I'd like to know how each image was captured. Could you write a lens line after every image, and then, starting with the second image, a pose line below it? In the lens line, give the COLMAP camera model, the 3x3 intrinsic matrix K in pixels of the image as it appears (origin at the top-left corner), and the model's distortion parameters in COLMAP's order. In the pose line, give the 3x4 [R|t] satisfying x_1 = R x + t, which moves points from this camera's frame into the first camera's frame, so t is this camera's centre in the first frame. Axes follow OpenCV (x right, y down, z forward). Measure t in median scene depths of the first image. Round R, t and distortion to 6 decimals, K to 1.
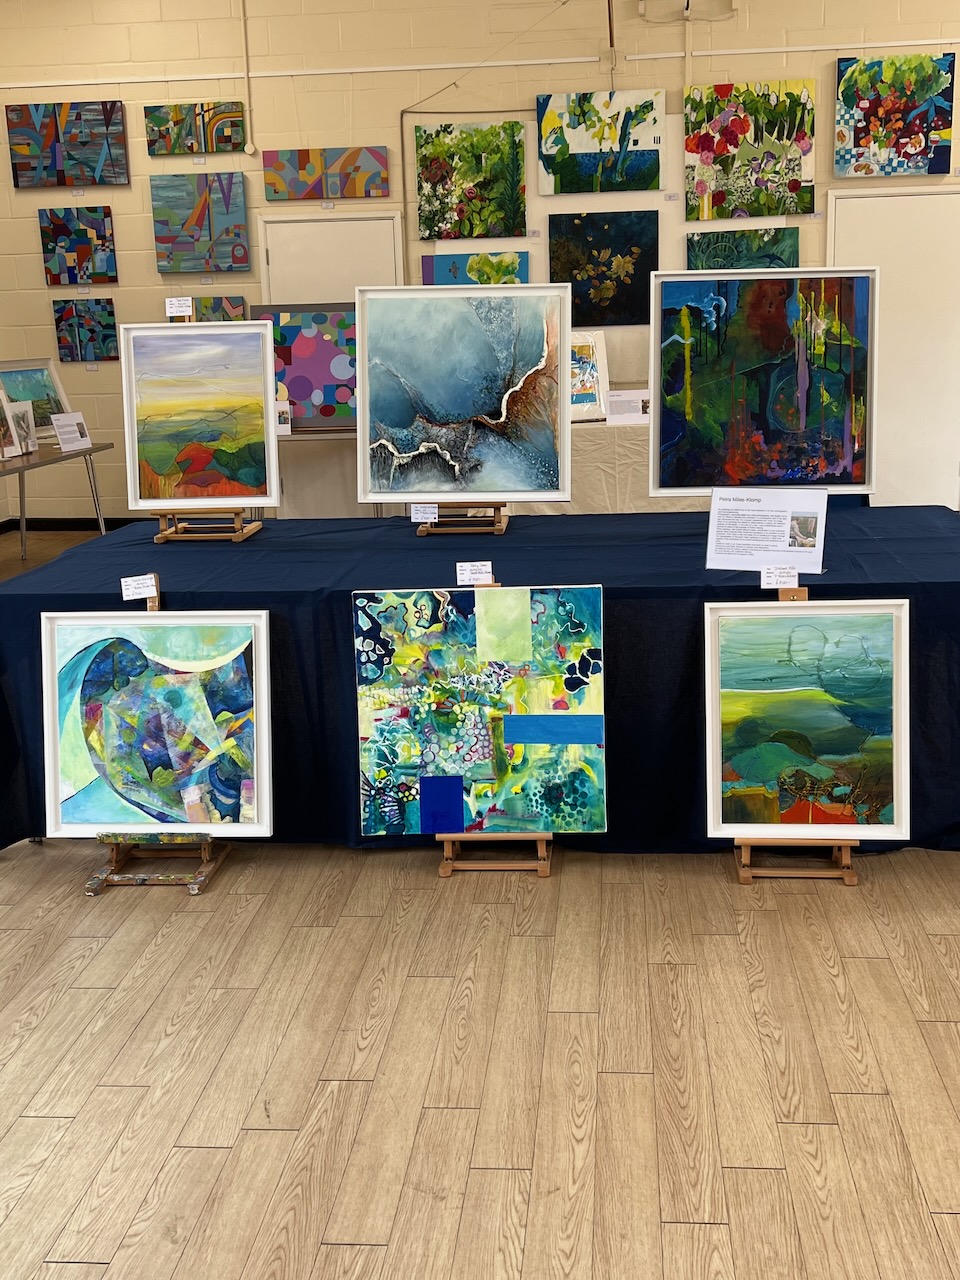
lens RADIAL K [[1492.2, 0, 480.0], [0, 1492.2, 640.0], [0, 0, 1]] dist [0.084359, -0.181150]
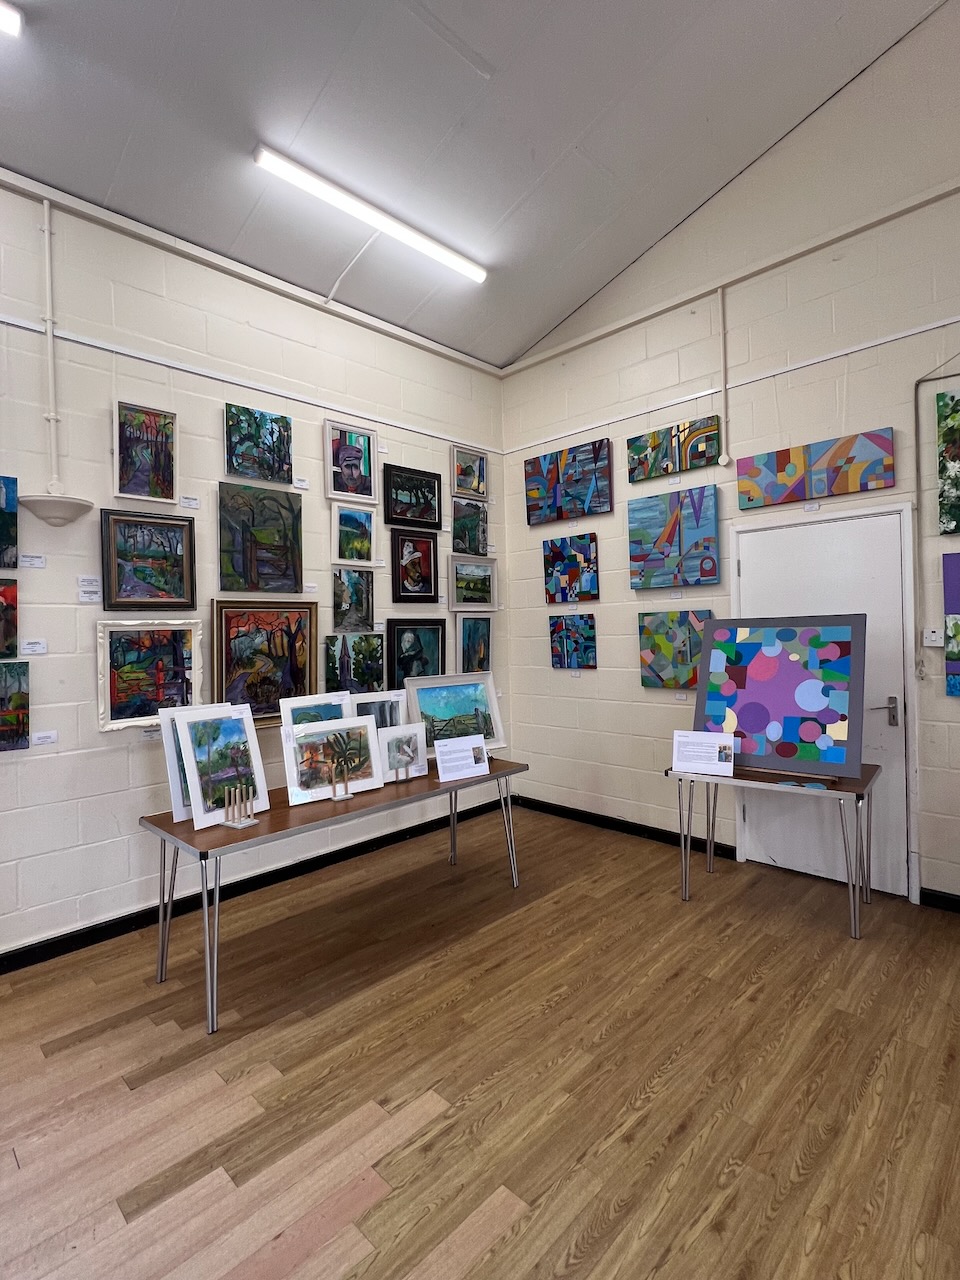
lens RADIAL K [[633.2, 0, 480.0], [0, 633.2, 640.0], [0, 0, 1]] dist [0.001252, 0.000381]
pose [[0.773011, 0.016429, -0.634180, -0.015649], [-0.125588, 0.983843, -0.127593, -0.142611], [0.621837, 0.178276, 0.762585, 0.615050]]
